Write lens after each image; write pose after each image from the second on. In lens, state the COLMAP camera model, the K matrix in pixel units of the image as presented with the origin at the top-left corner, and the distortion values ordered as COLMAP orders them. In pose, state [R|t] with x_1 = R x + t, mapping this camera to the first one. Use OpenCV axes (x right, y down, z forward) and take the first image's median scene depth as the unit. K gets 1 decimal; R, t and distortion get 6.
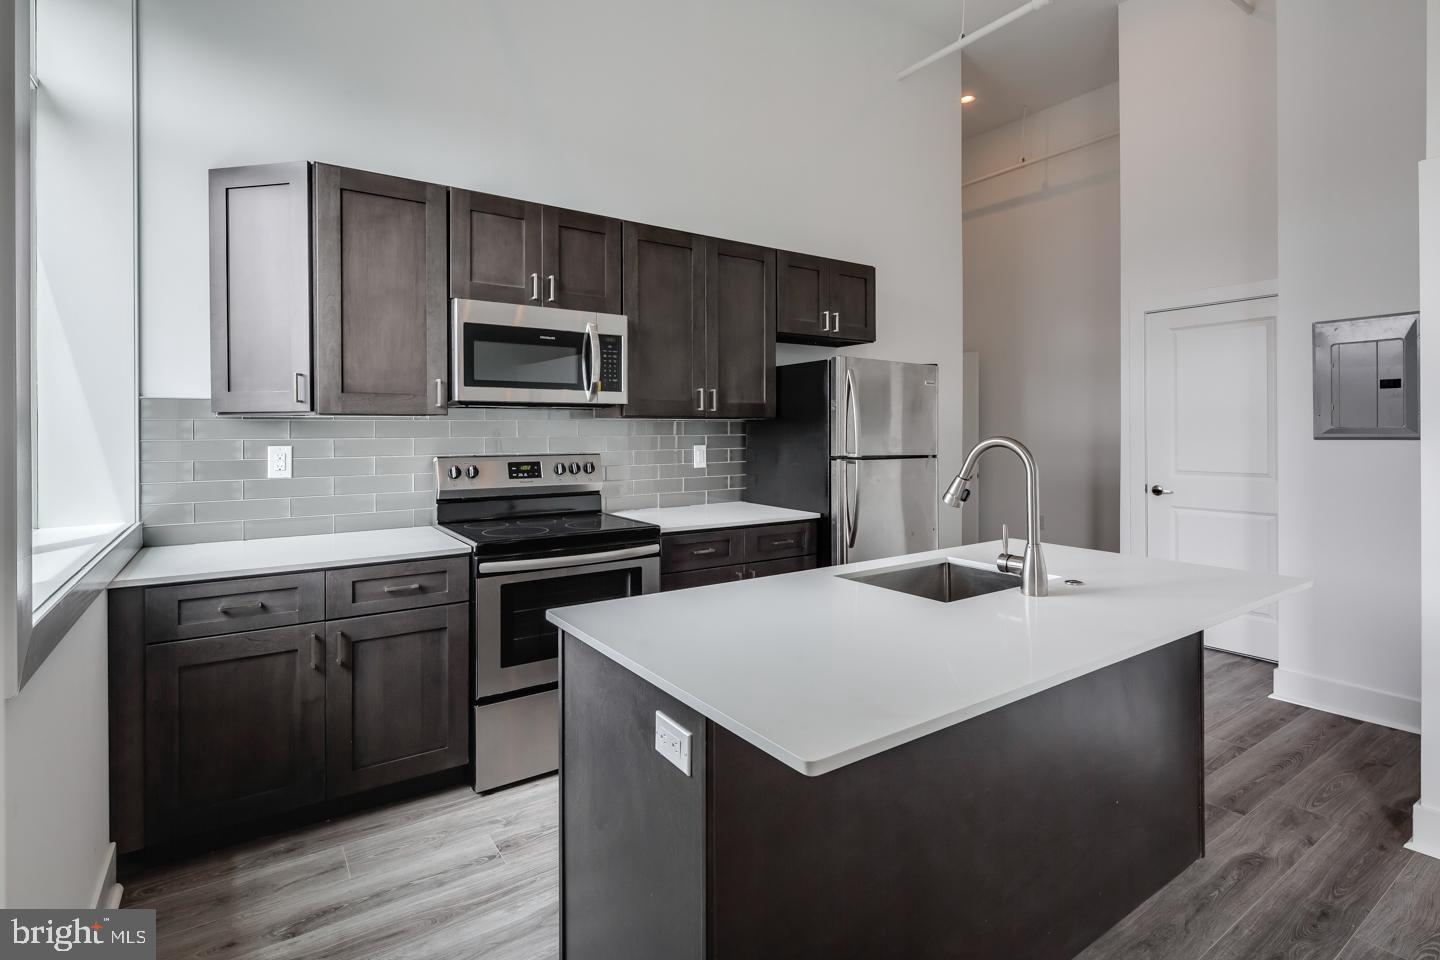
lens RADIAL K [[699.5, 0, 720.1], [0, 699.5, 432.0], [0, 0, 1]] dist [0.003235, 0.000343]
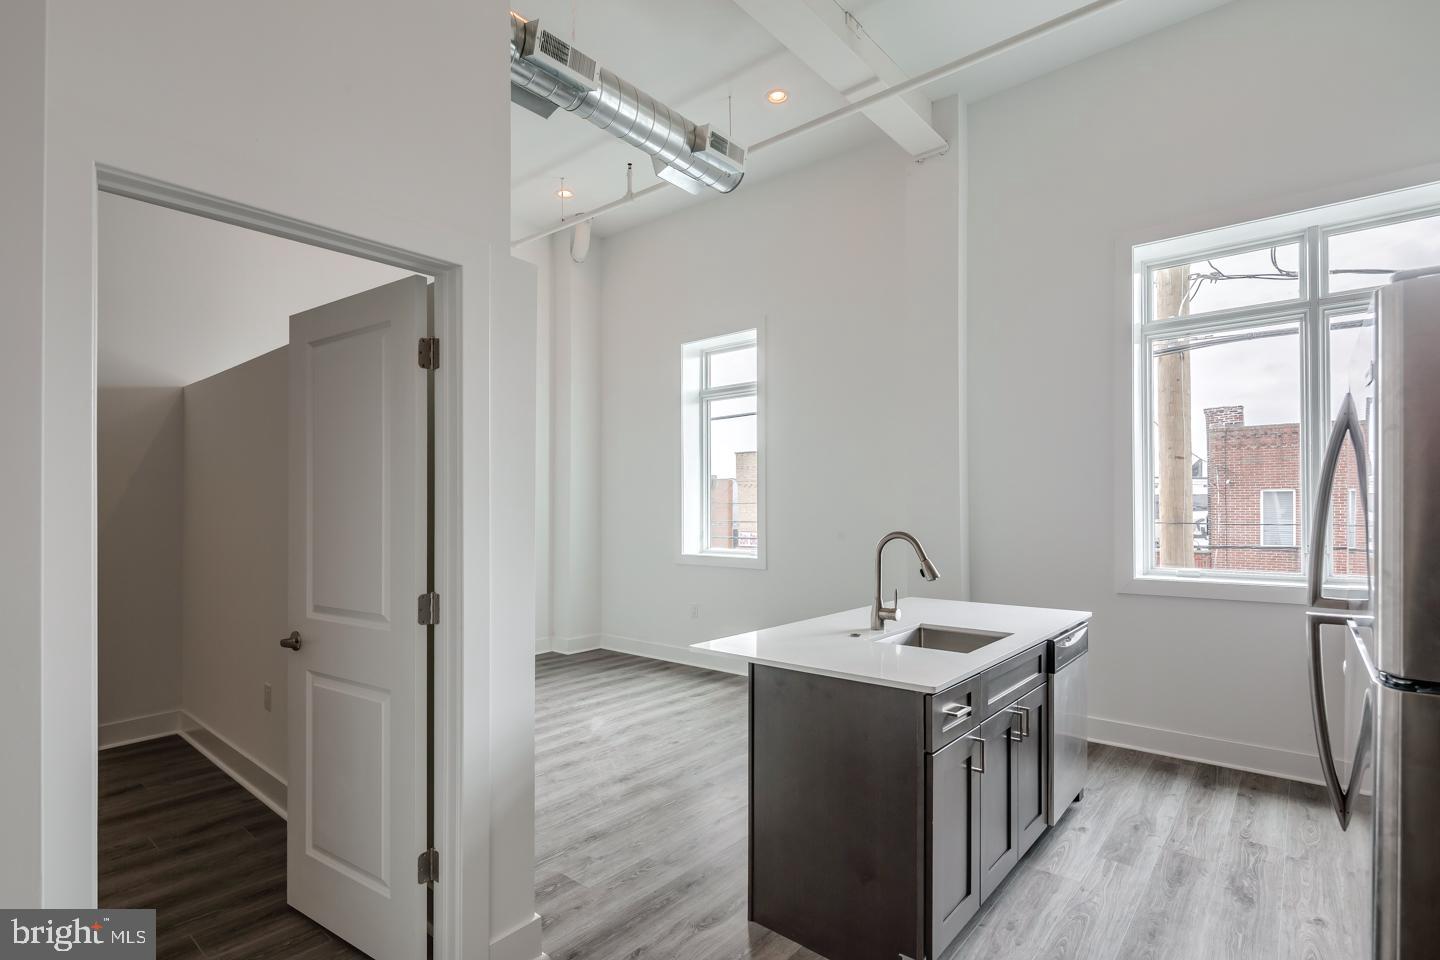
lens RADIAL K [[700.8, 0, 713.9], [0, 700.8, 501.9], [0, 0, 1]] dist [-0.000929, -0.000550]
pose [[-0.965683, 0.001176, -0.259720, 0.786307], [0.003892, 0.999943, -0.009944, -0.029845], [0.259693, -0.010613, -0.965633, 1.572731]]
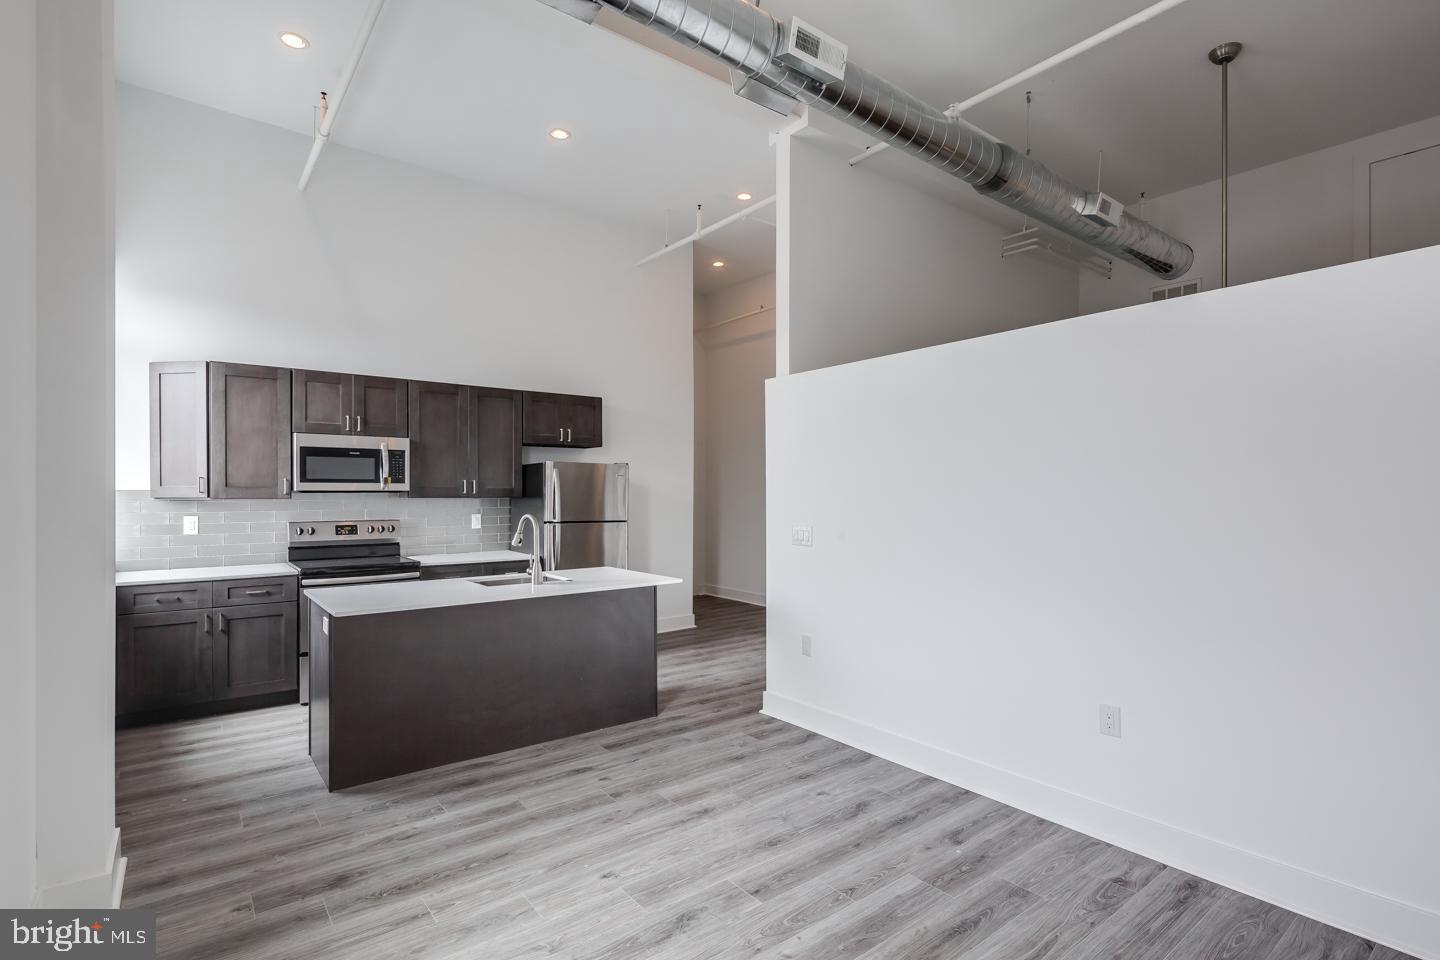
lens RADIAL K [[695.1, 0, 721.8], [0, 695.1, 494.4], [0, 0, 1]] dist [0.000095, -0.000398]
pose [[0.997936, 0.002210, 0.064176, 0.572430], [-0.002282, 0.999997, 0.001050, -0.038543], [-0.064173, -0.001194, 0.997938, -0.803622]]
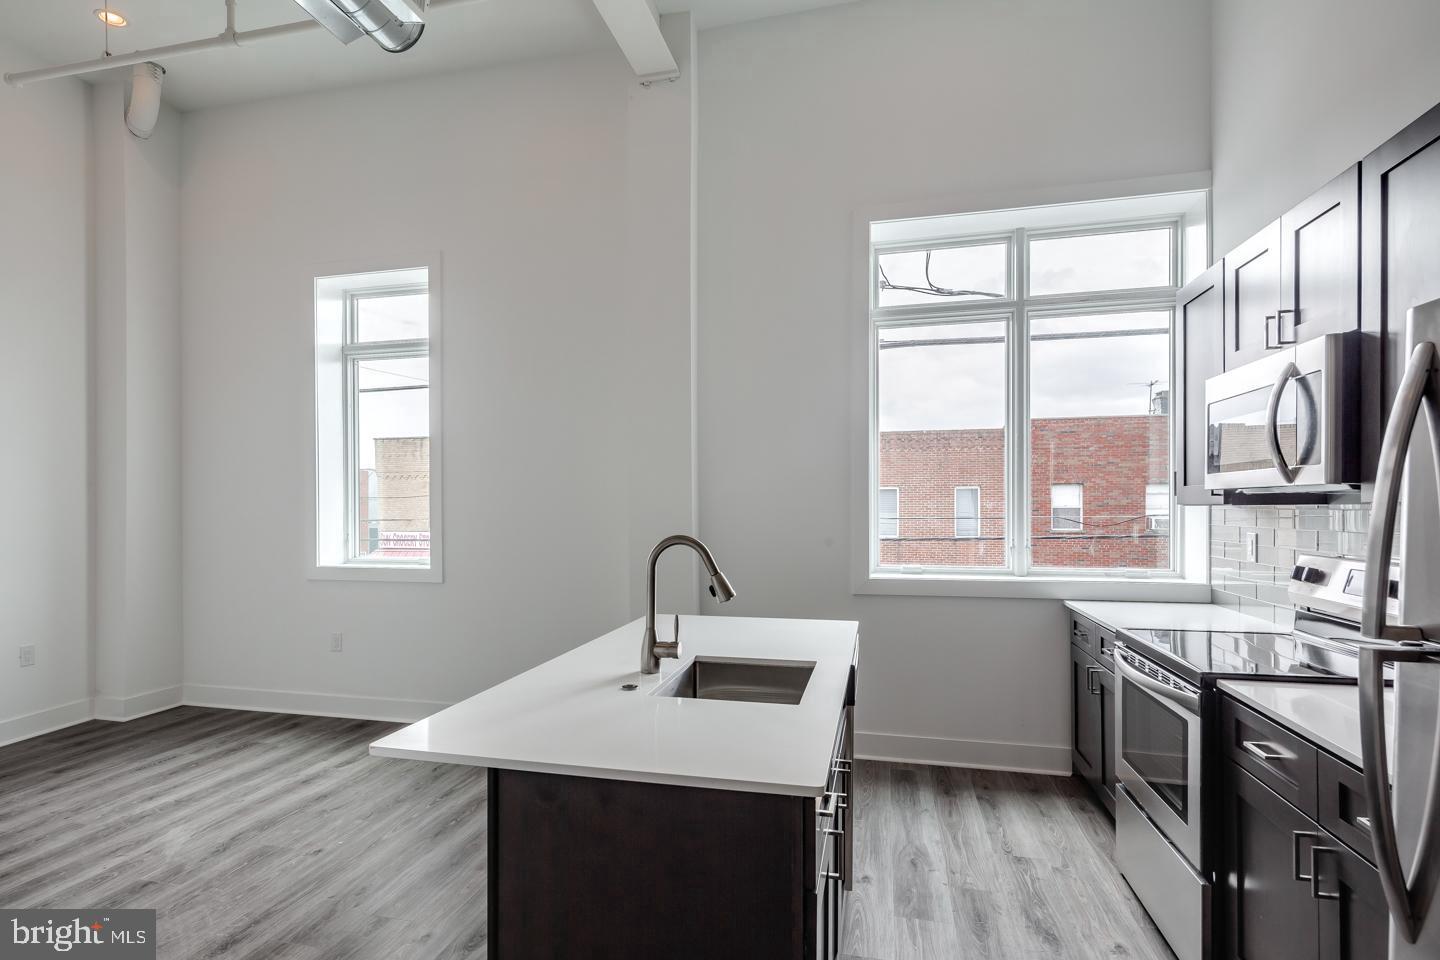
lens RADIAL K [[730.3, 0, 698.3], [0, 730.3, 507.7], [0, 0, 1]] dist [0.001931, -0.000621]
pose [[-0.753631, 0.007179, -0.657258, 0.752252], [0.004015, 0.999972, 0.006318, -0.029267], [0.657285, 0.002123, -0.753639, 1.251539]]
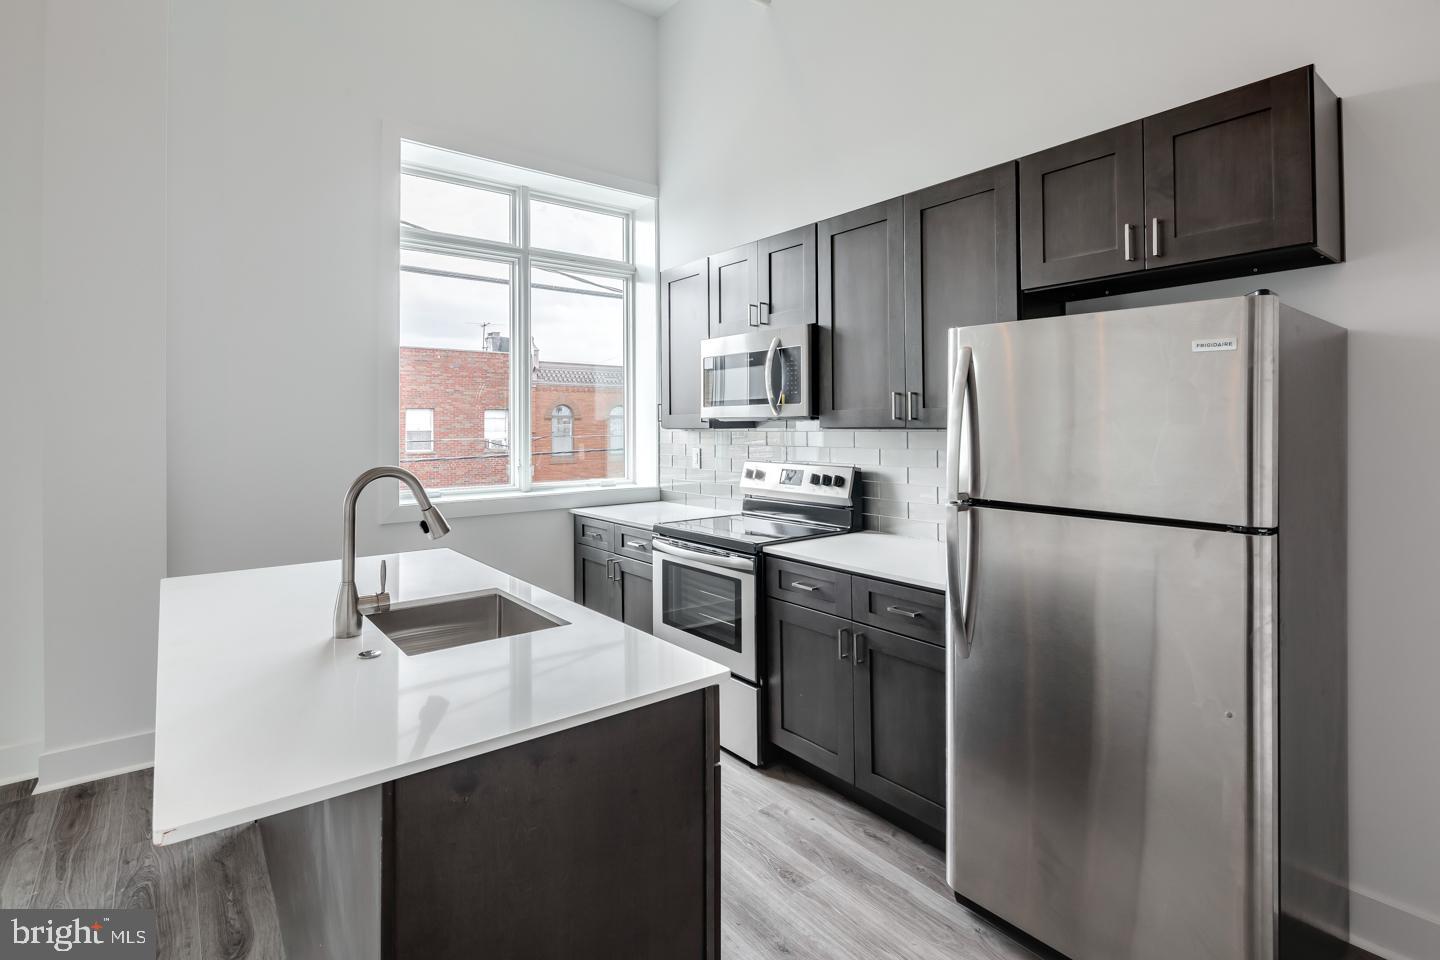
lens RADIAL K [[697.9, 0, 718.7], [0, 697.9, 416.3], [0, 0, 1]] dist [0.002217, 0.000067]
pose [[0.062744, -0.011197, -0.997967, 0.909769], [0.001749, 0.999937, -0.011109, -0.033285], [0.998028, -0.001048, 0.062759, 0.921252]]
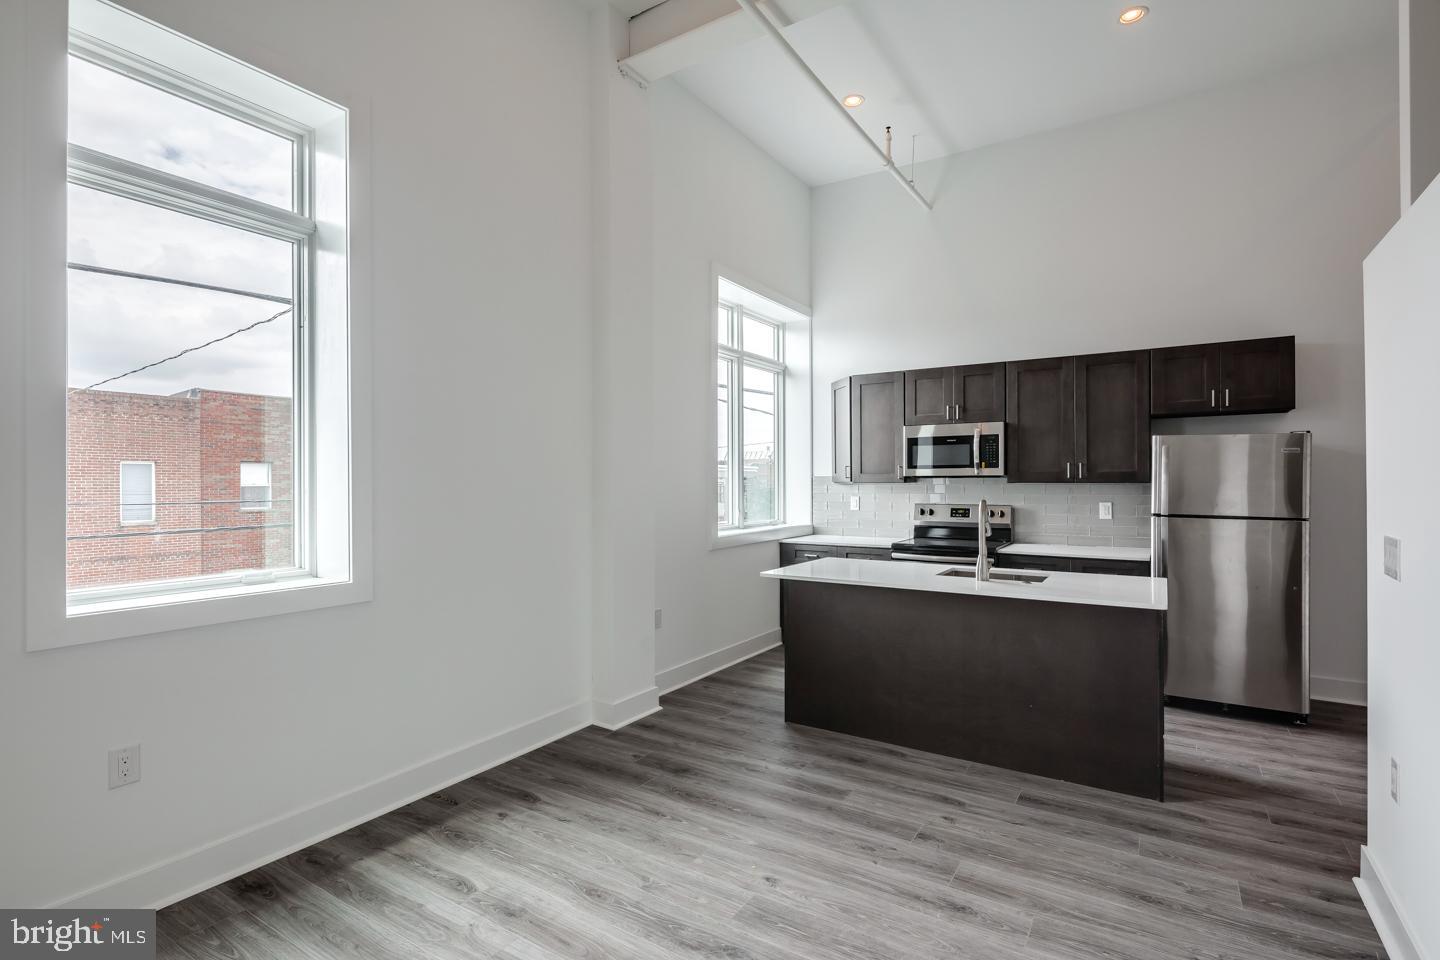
lens RADIAL K [[693.9, 0, 720.0], [0, 693.9, 480.0], [0, 0, 1]] dist [0.001478, -0.000473]
pose [[0.386927, 0.000114, -0.922110, 1.250357], [-0.001059, 0.999999, -0.000321, -0.031052], [0.922110, 0.001101, 0.386927, -0.274018]]
